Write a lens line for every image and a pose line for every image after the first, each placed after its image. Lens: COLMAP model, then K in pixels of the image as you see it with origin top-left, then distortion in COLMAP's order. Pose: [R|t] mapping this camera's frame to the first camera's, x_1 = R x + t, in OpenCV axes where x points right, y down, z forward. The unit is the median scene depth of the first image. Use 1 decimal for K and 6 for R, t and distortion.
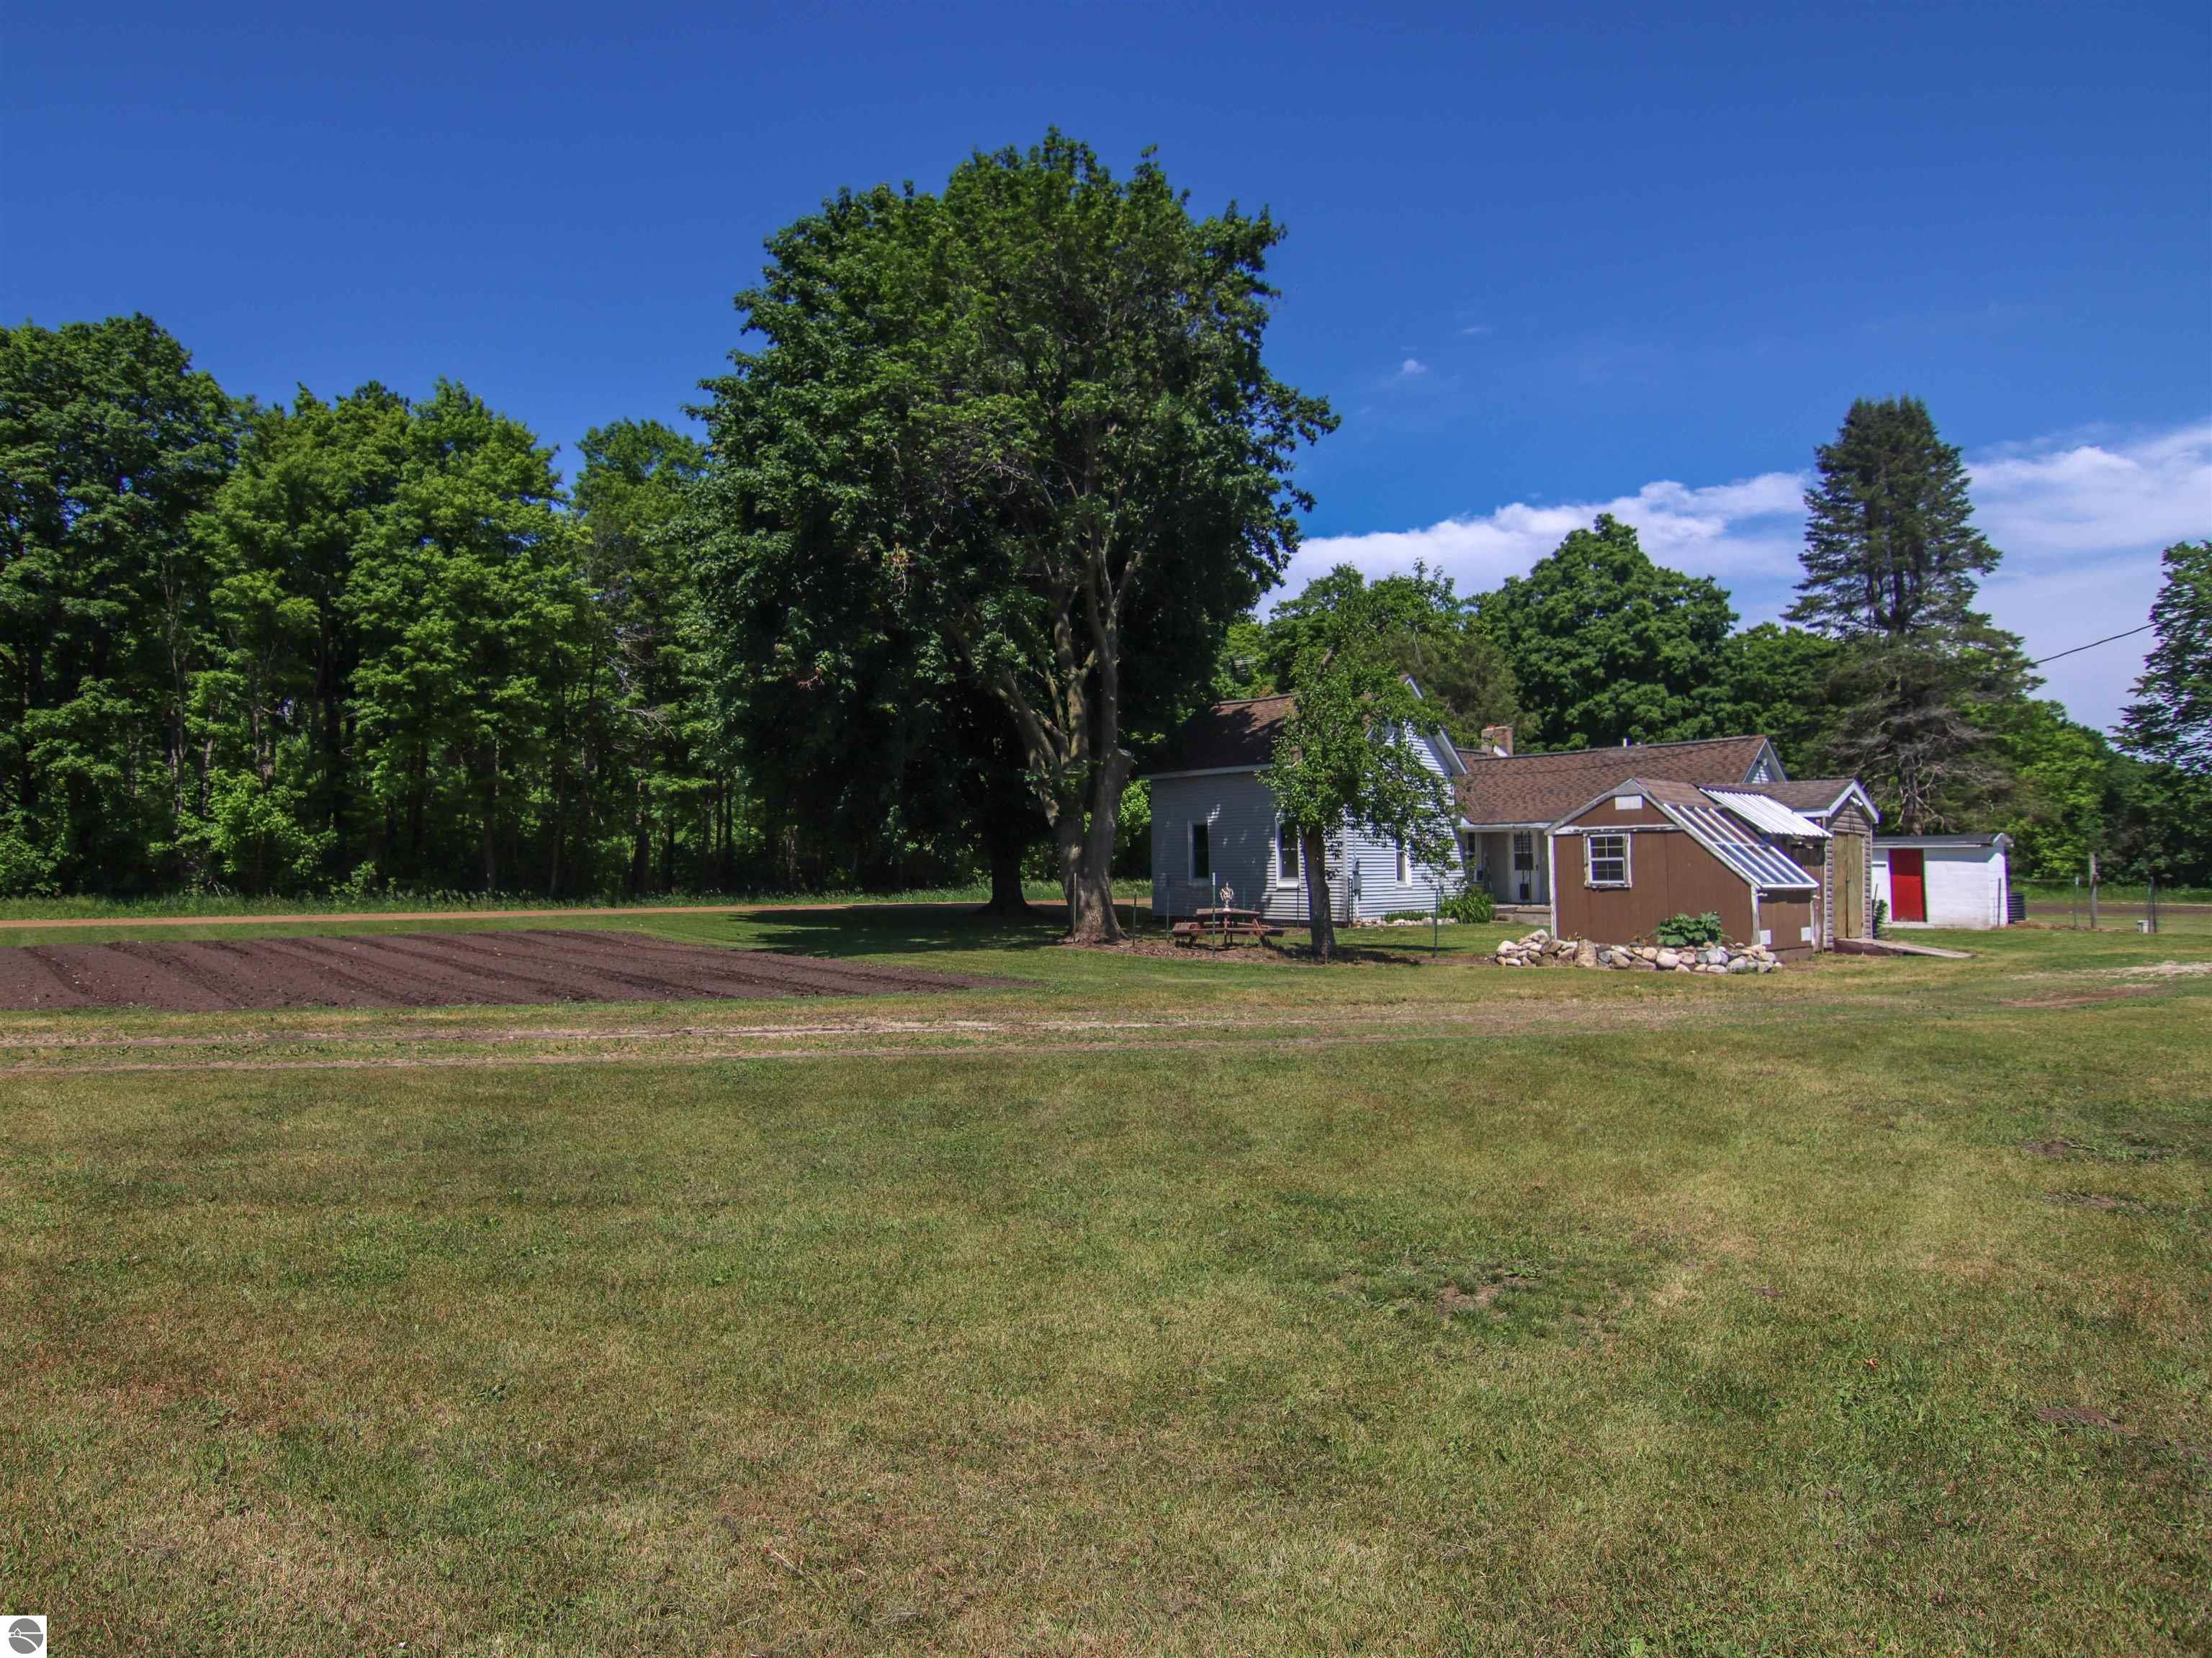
lens RADIAL K [[1094.7, 0, 1106.0], [0, 1094.7, 829.0], [0, 0, 1]] dist [0.027990, 0.000047]
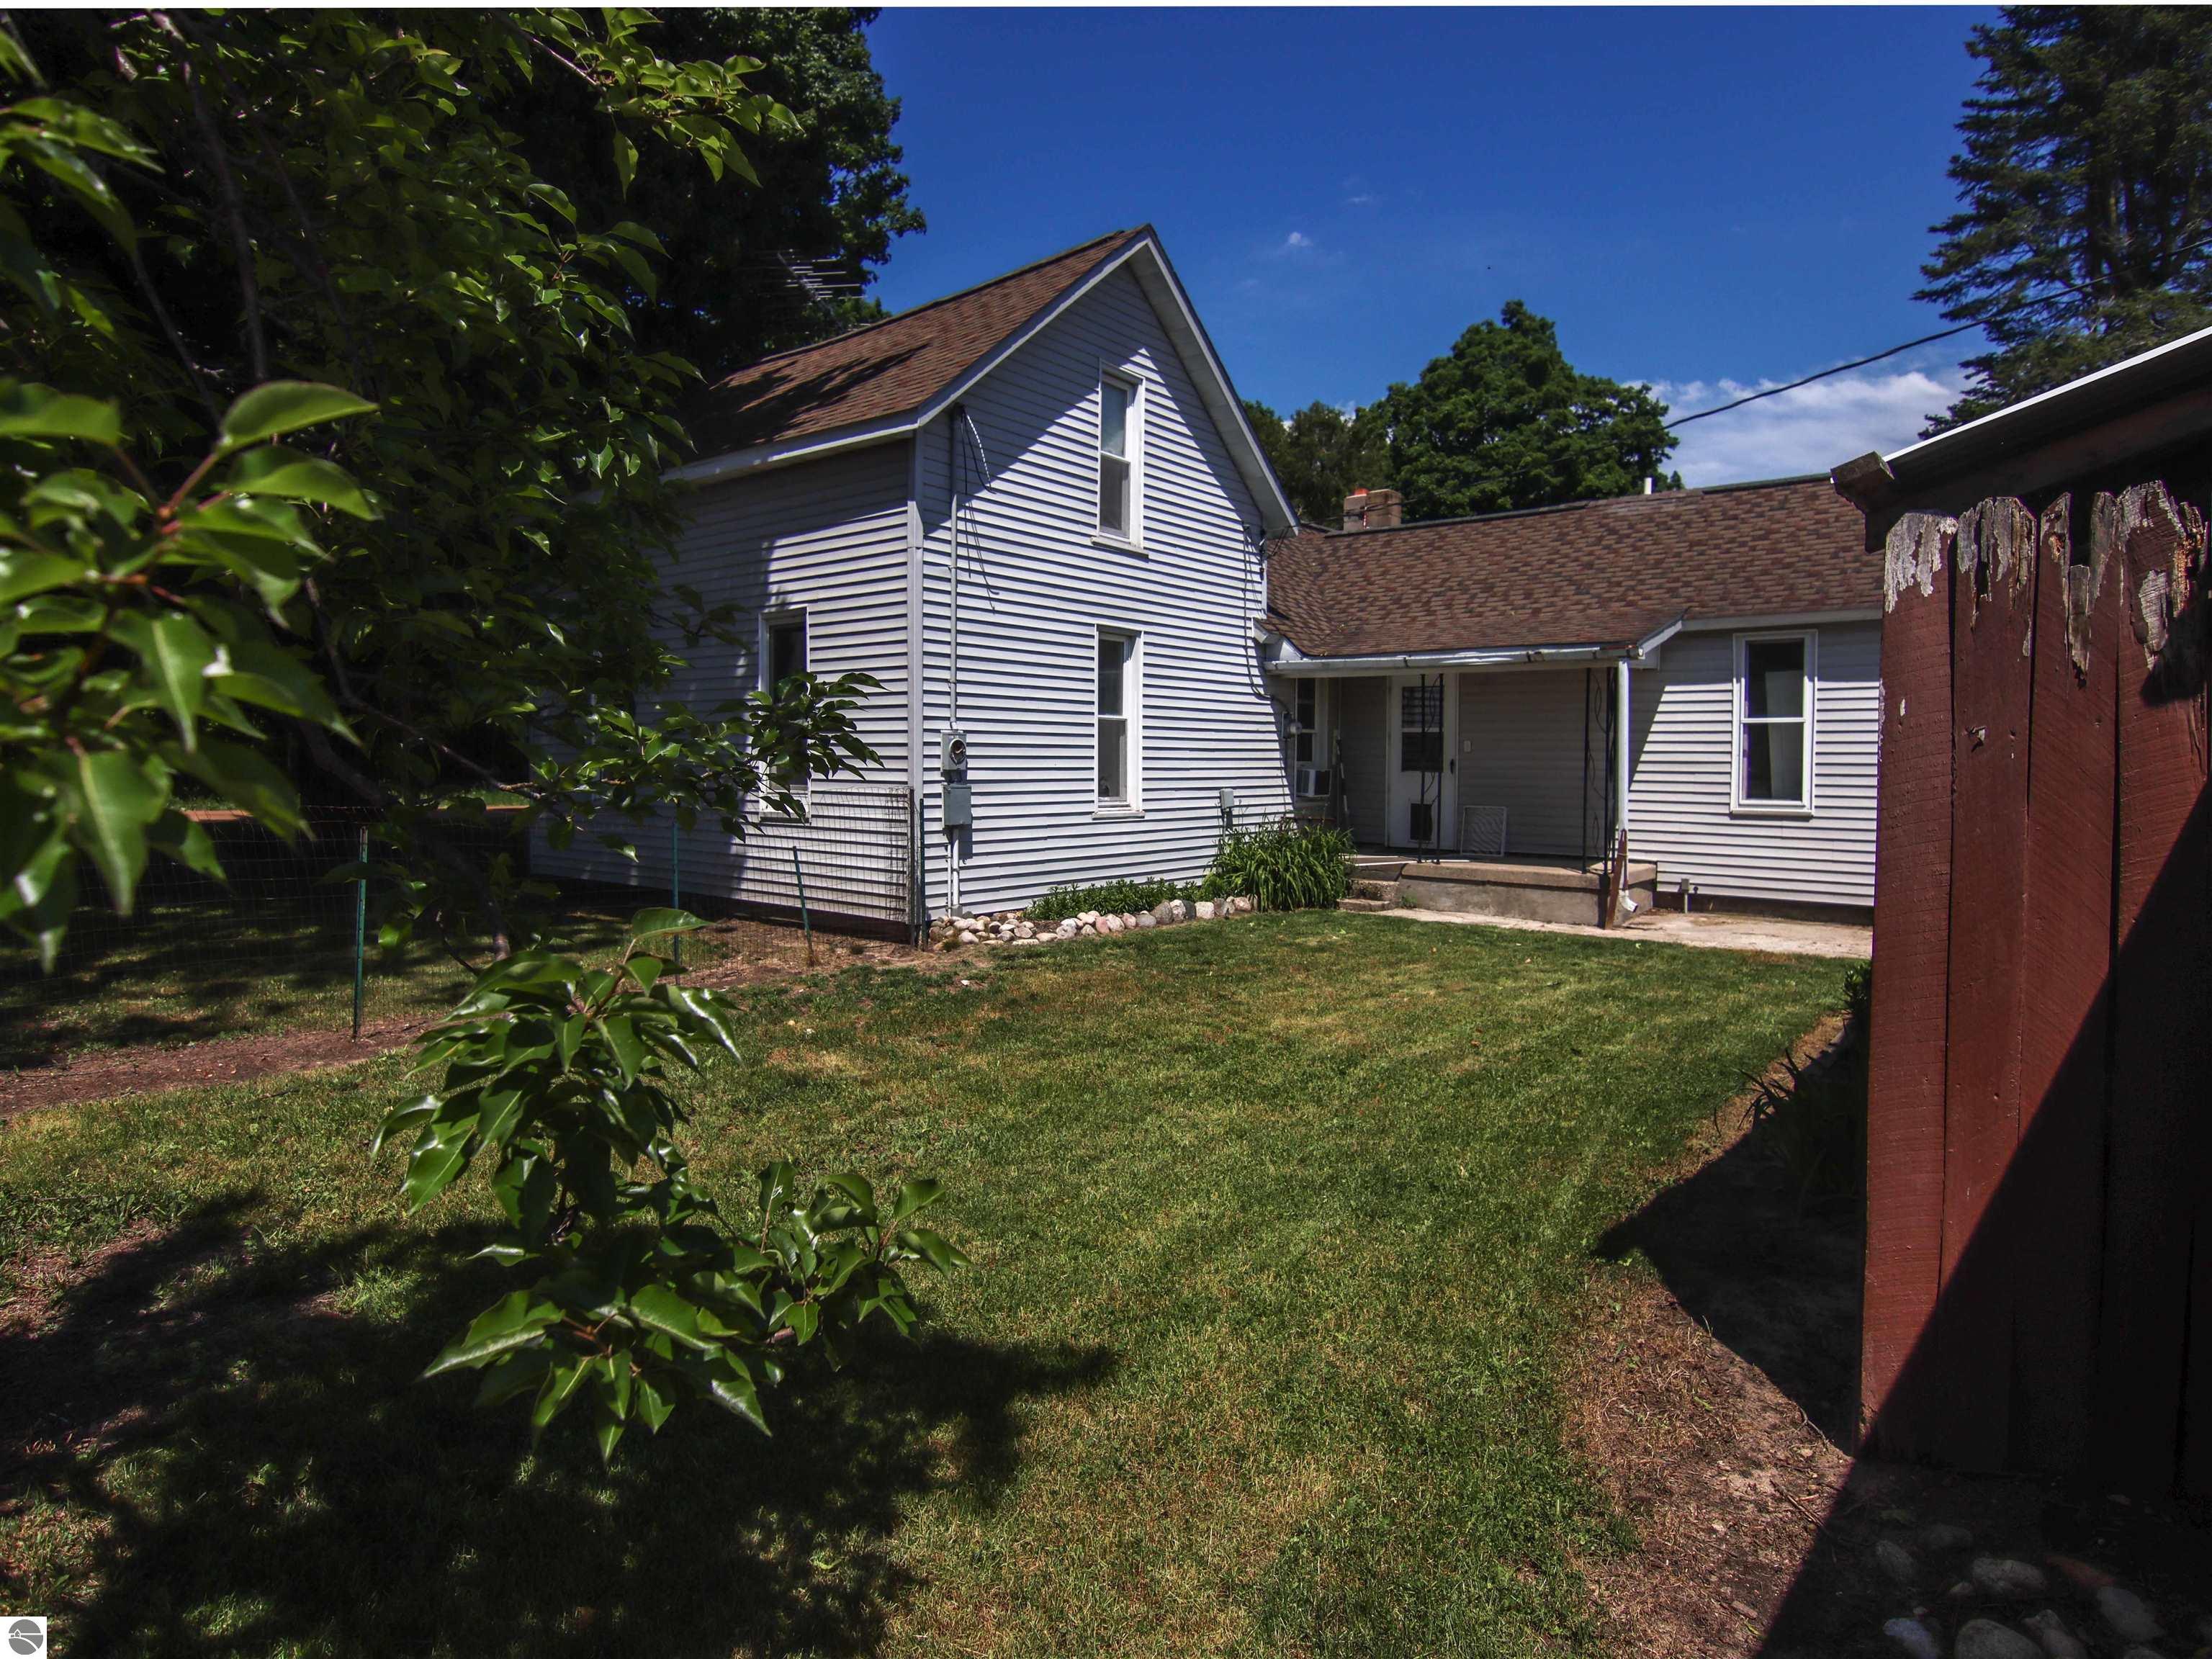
lens RADIAL K [[1208.0, 0, 1106.0], [0, 1208.0, 829.5], [0, 0, 1]] dist [-0.003210, -0.000039]
pose [[0.991520, 0.004531, 0.129878, 0.074764], [-0.016500, 0.995693, 0.091234, 0.007196], [-0.128905, -0.092604, 0.987324, 0.208039]]
